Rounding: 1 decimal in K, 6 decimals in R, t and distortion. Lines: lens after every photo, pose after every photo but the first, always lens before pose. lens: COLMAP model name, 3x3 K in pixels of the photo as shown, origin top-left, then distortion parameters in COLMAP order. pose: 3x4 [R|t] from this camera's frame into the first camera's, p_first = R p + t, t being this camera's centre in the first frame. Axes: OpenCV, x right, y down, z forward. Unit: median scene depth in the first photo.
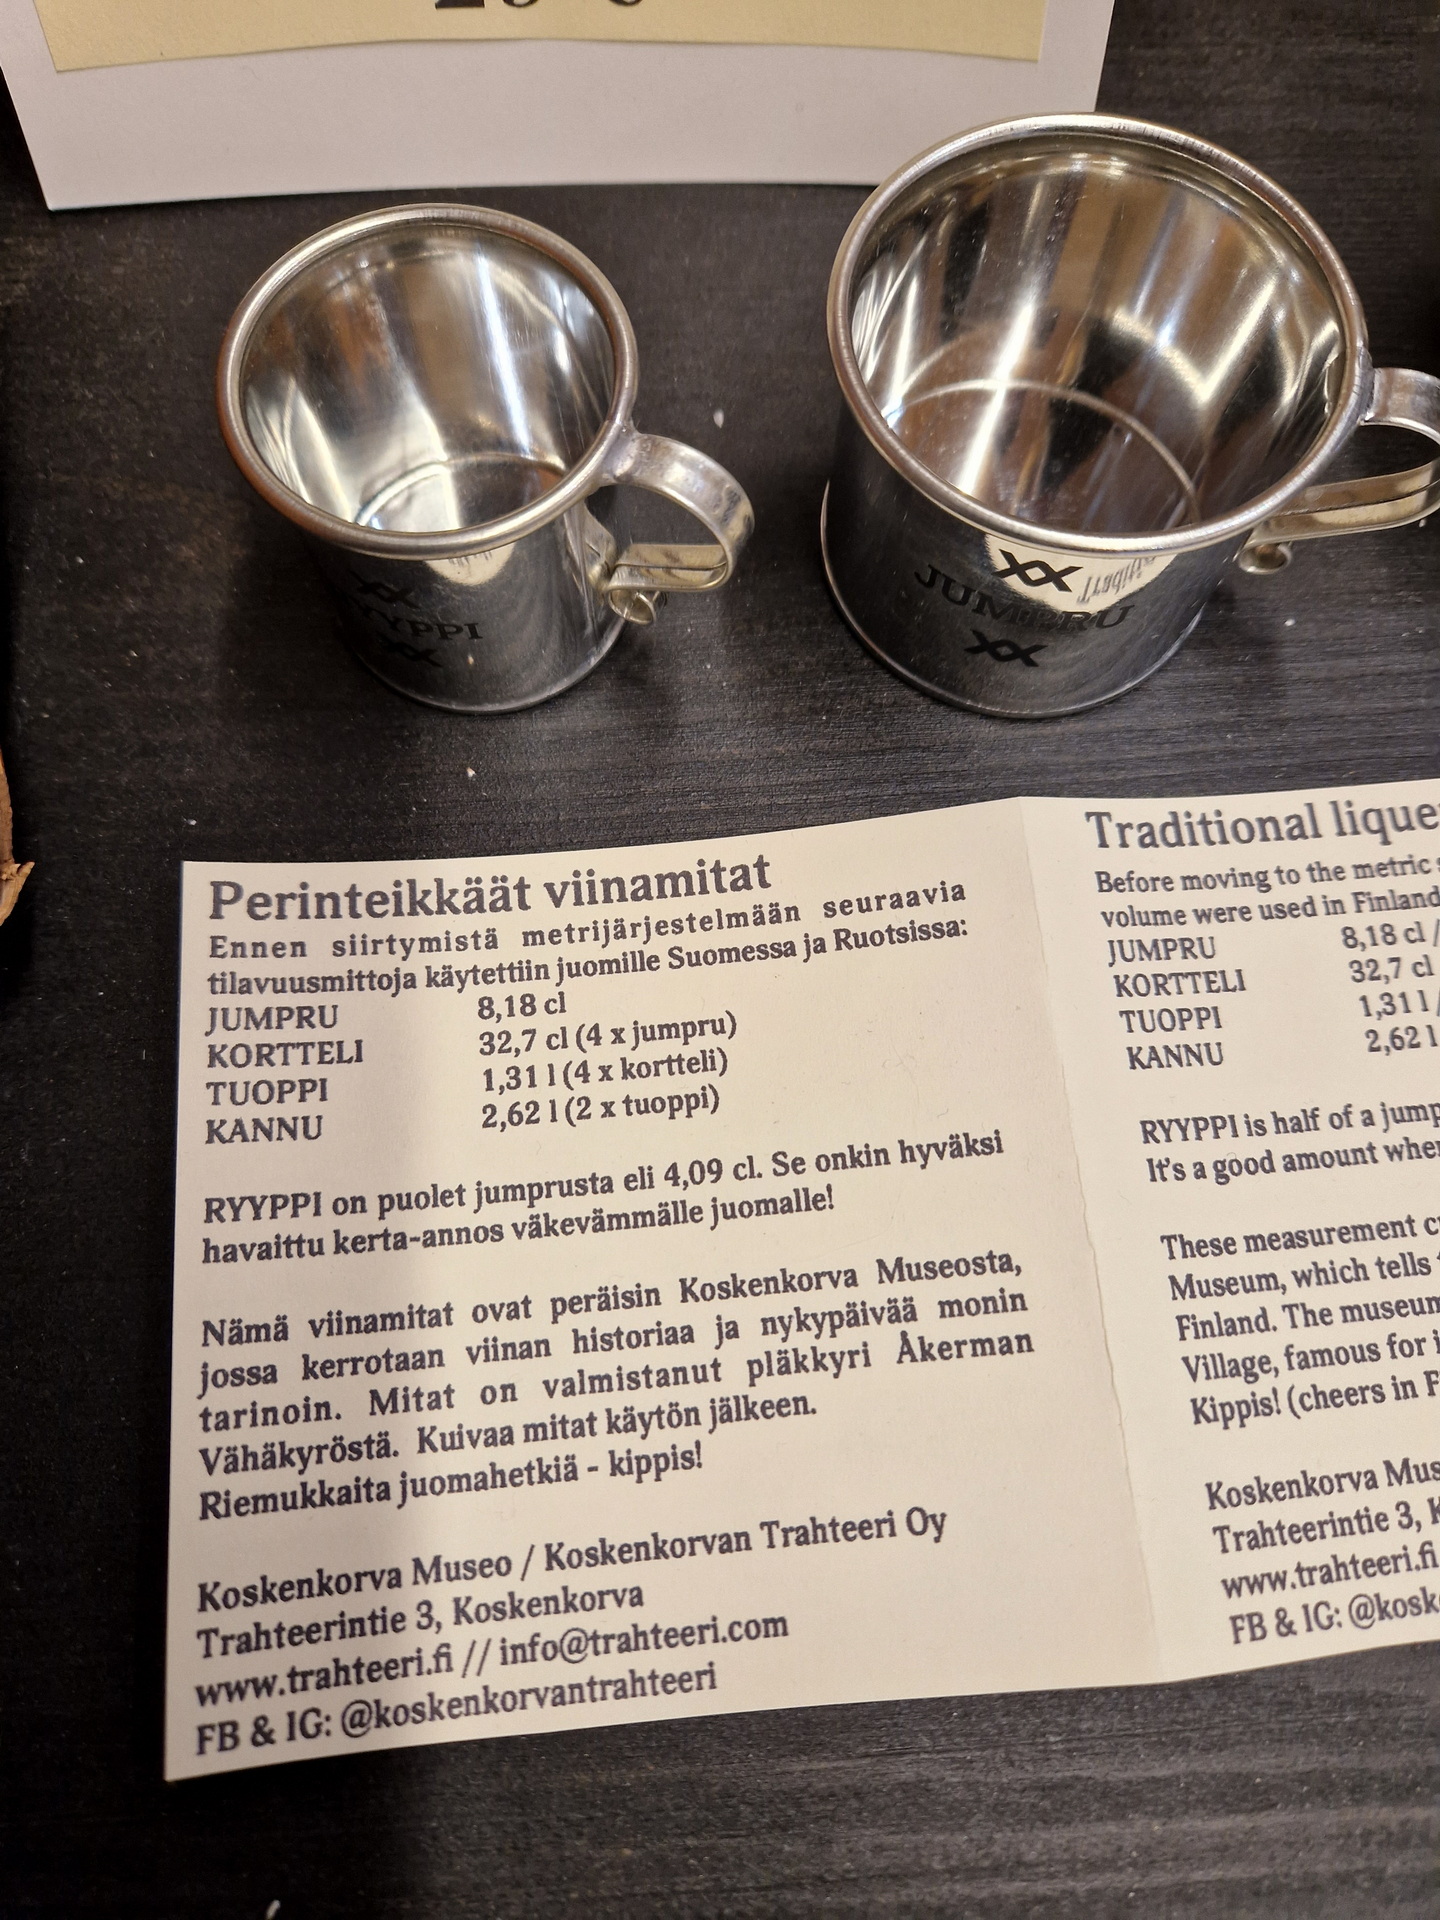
lens RADIAL K [[1321.6, 0, 724.3], [0, 1321.6, 951.6], [0, 0, 1]] dist [0.028402, -0.036561]
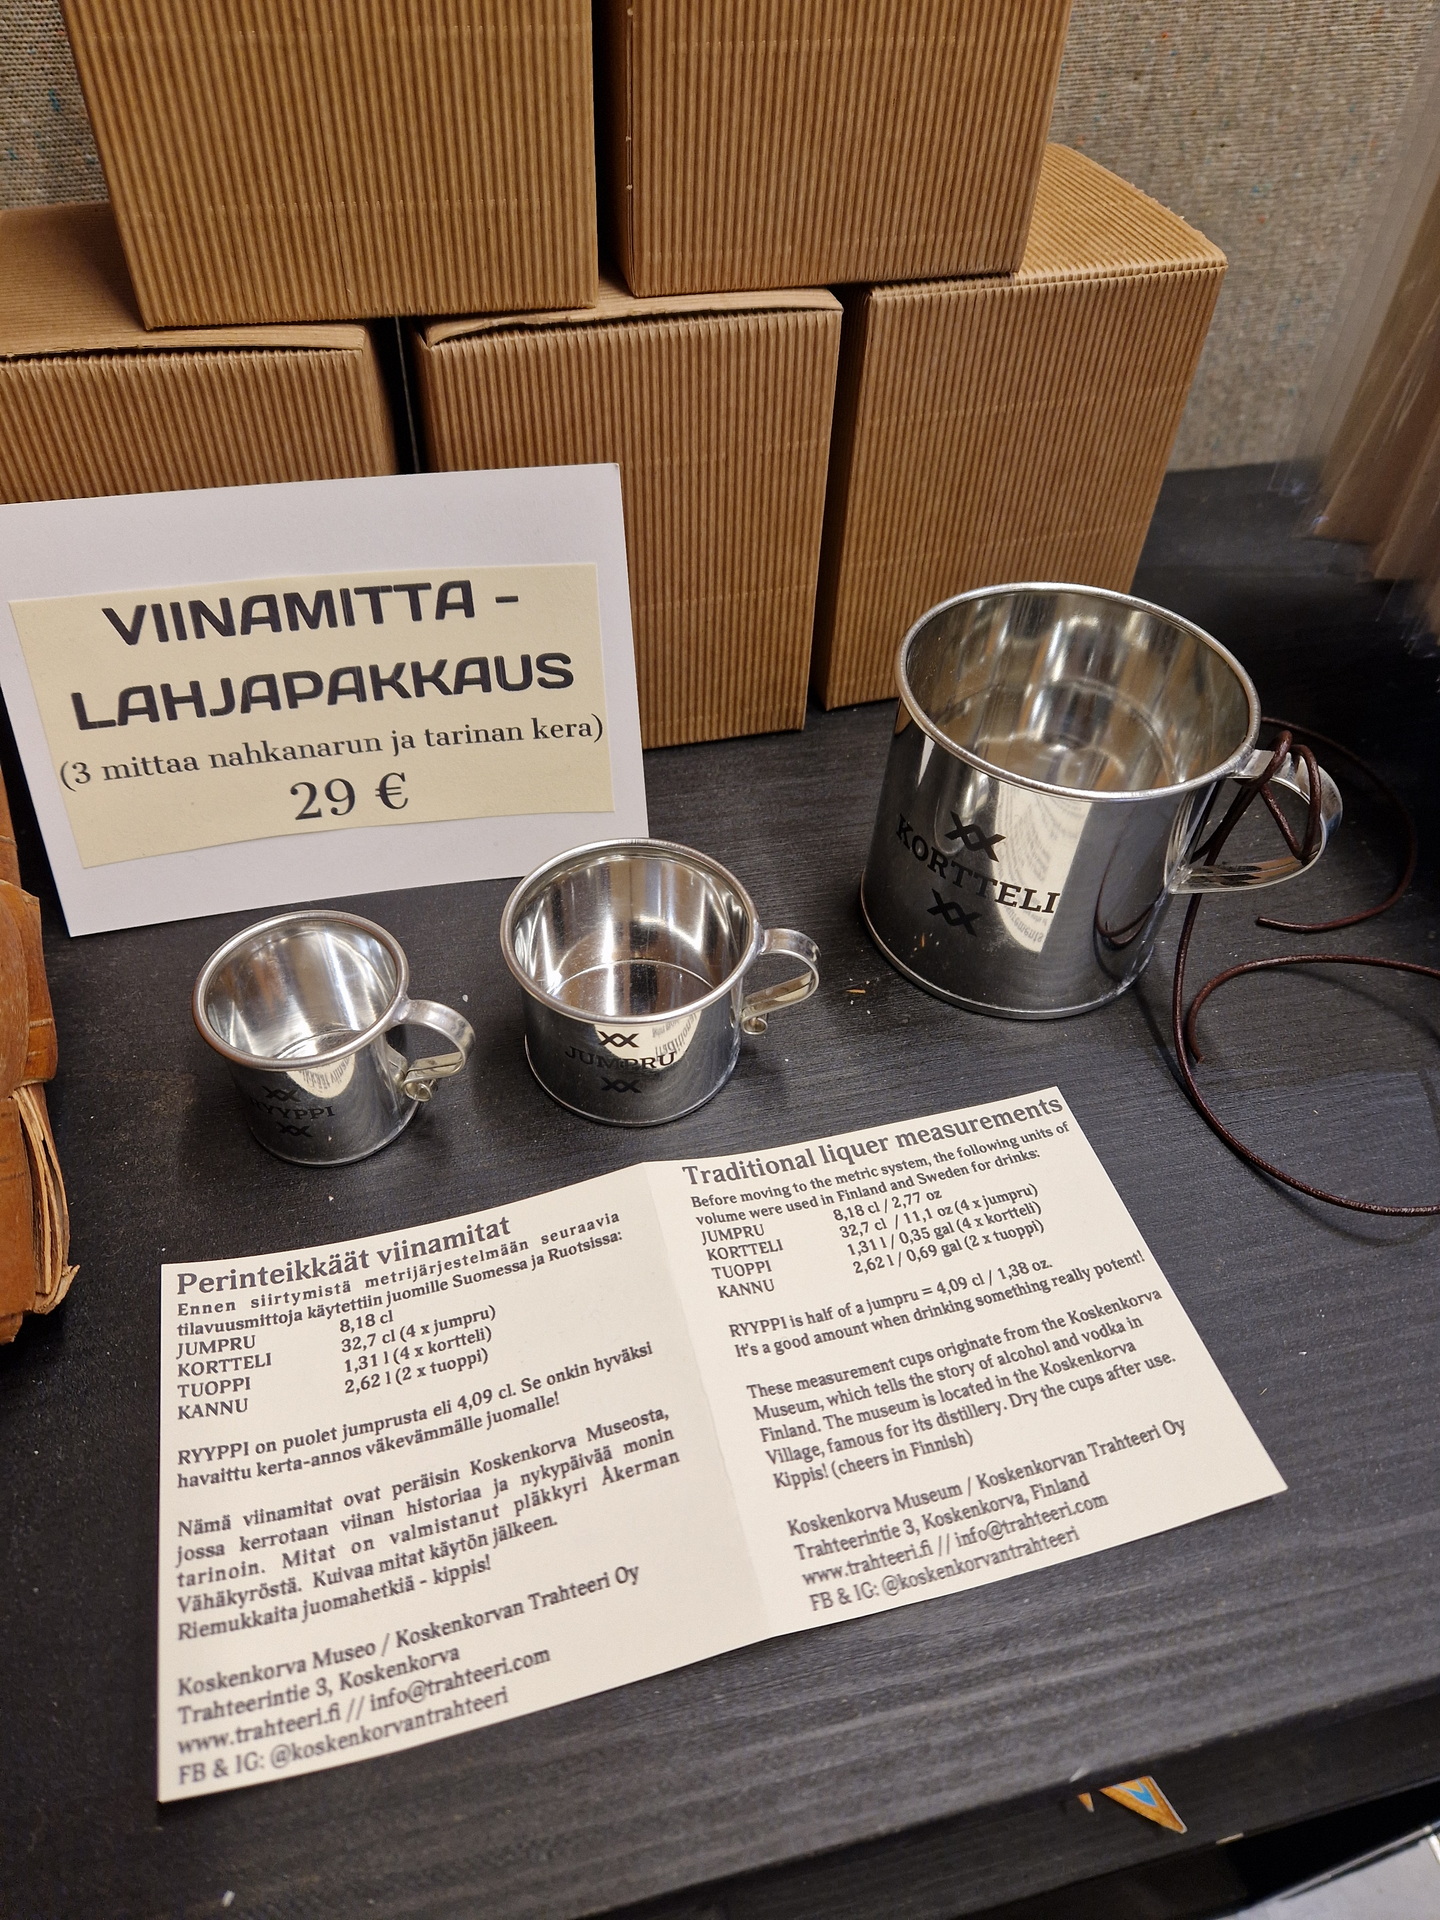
lens RADIAL K [[1321.6, 0, 712.2], [0, 1321.6, 956.3], [0, 0, 1]] dist [0.028402, -0.036561]
pose [[0.985506, -0.116627, 0.123187, 0.135364], [0.158179, 0.894138, -0.418923, 0.428565], [-0.061289, 0.432337, 0.899627, -0.798999]]
